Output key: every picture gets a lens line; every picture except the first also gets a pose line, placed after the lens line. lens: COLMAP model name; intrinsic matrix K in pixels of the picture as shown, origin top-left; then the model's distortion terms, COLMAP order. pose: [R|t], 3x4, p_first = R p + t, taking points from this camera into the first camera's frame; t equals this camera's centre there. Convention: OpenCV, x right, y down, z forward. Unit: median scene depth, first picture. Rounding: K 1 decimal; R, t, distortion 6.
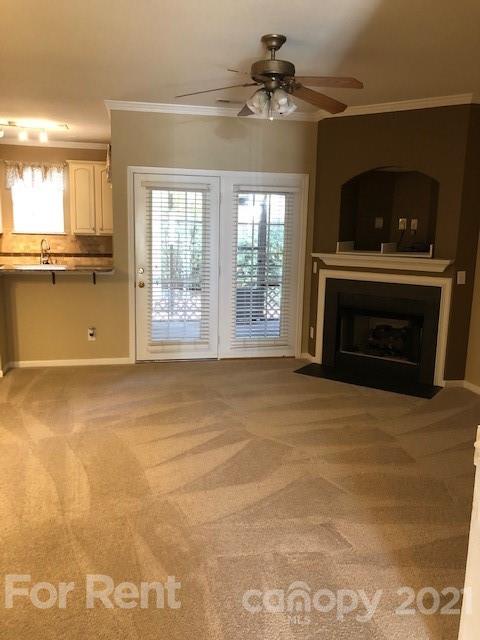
lens RADIAL K [[520.8, 0, 240.1], [0, 520.8, 311.5], [0, 0, 1]] dist [0.038508, -0.007031]
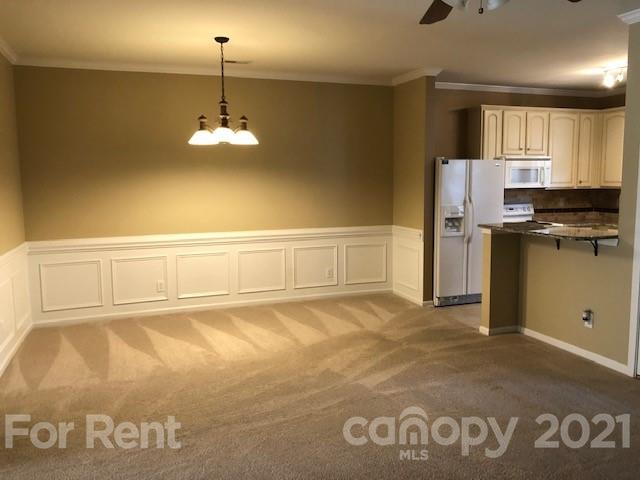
lens RADIAL K [[523.0, 0, 322.4], [0, 523.0, 226.5], [0, 0, 1]] dist [0.038580, -0.003144]
pose [[0.166983, 0.074414, -0.983148, 0.404518], [-0.146828, 0.987906, 0.049836, -0.072895], [0.974966, 0.136032, 0.175889, 0.451946]]
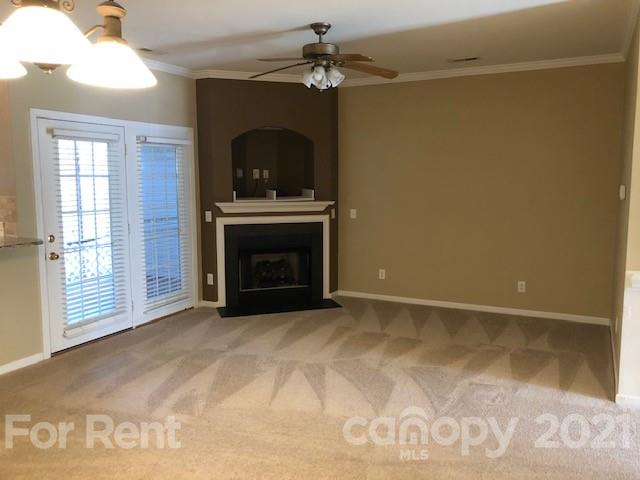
lens RADIAL K [[523.0, 0, 322.4], [0, 523.0, 226.5], [0, 0, 1]] dist [0.038580, -0.003144]
pose [[0.615119, -0.099858, 0.782085, -0.555028], [0.144544, 0.989418, 0.012646, -0.046378], [-0.775072, 0.105267, 0.623043, 0.173717]]
